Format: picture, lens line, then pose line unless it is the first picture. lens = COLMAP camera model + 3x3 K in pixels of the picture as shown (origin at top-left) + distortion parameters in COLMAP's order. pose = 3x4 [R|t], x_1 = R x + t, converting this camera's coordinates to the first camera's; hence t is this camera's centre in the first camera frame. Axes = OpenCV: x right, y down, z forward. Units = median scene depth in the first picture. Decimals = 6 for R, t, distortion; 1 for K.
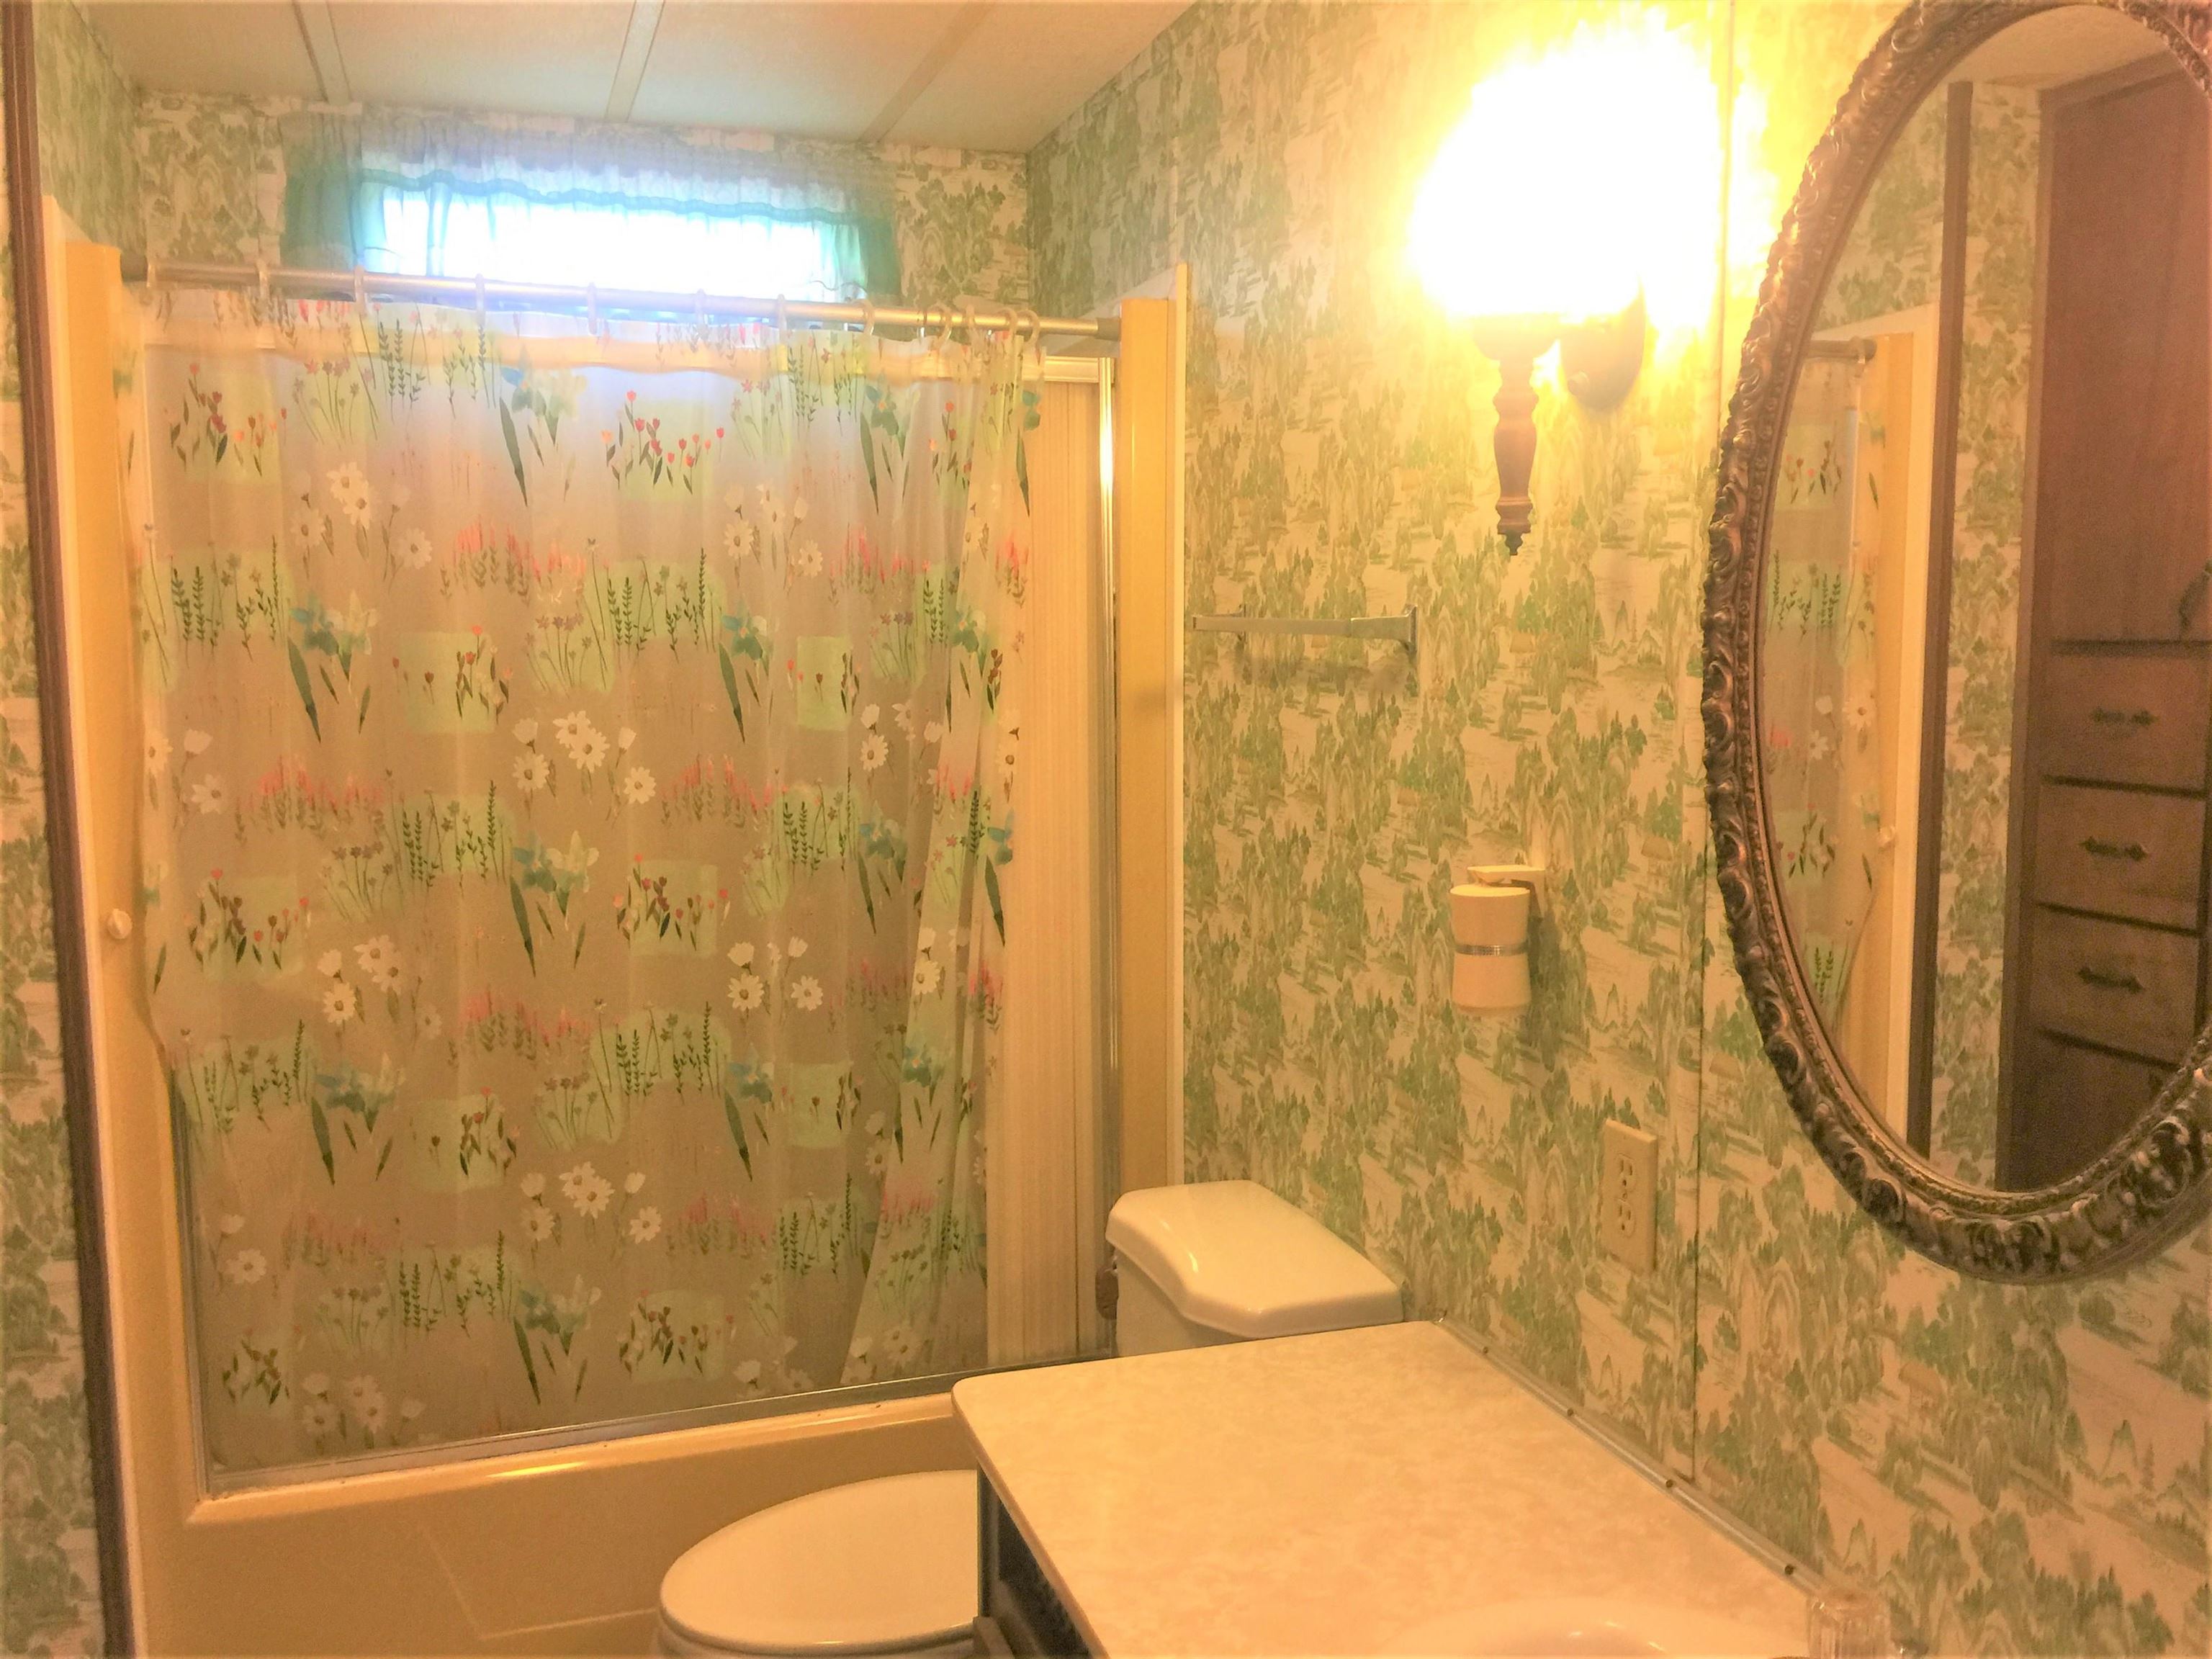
lens RADIAL K [[1874.8, 0, 1121.8], [0, 1874.8, 817.6], [0, 0, 1]] dist [0.091545, -0.153558]
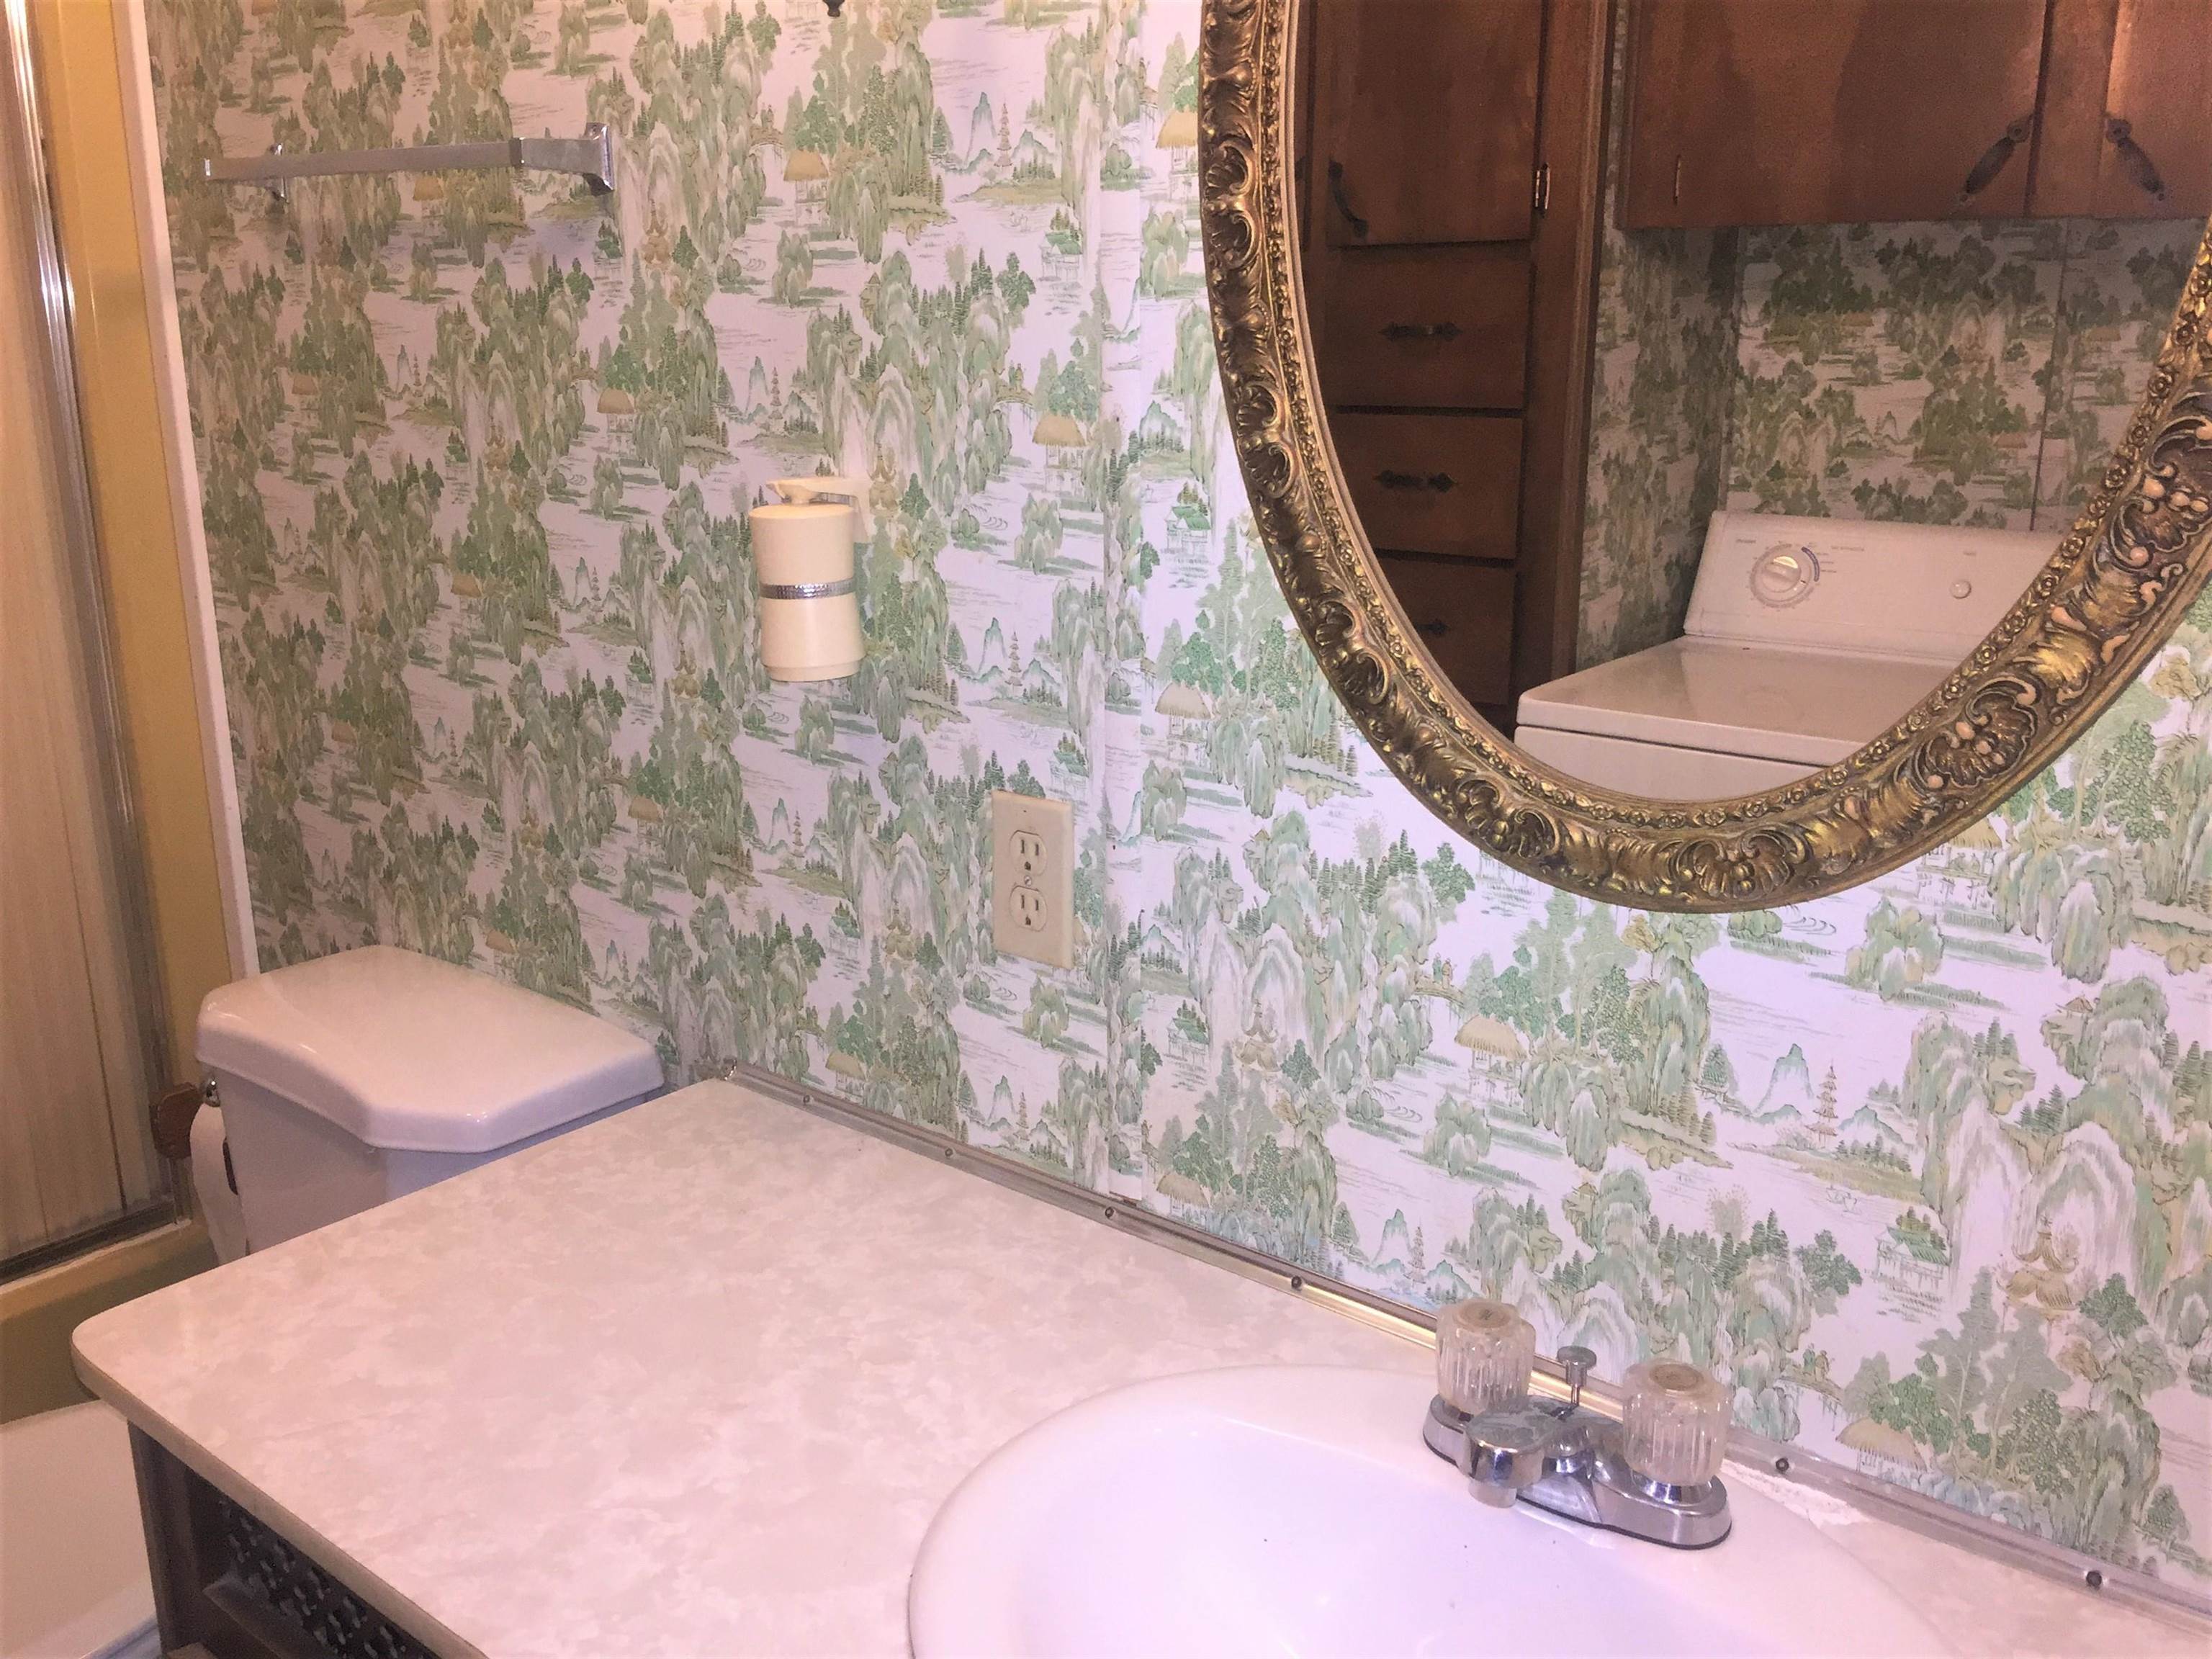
lens RADIAL K [[1874.8, 0, 1121.8], [0, 1874.8, 817.6], [0, 0, 1]] dist [0.091545, -0.153558]
pose [[0.842349, -0.127825, 0.523554, -0.104585], [0.043865, 0.984504, 0.169790, 0.038179], [-0.537144, -0.120056, 0.834903, 0.301784]]
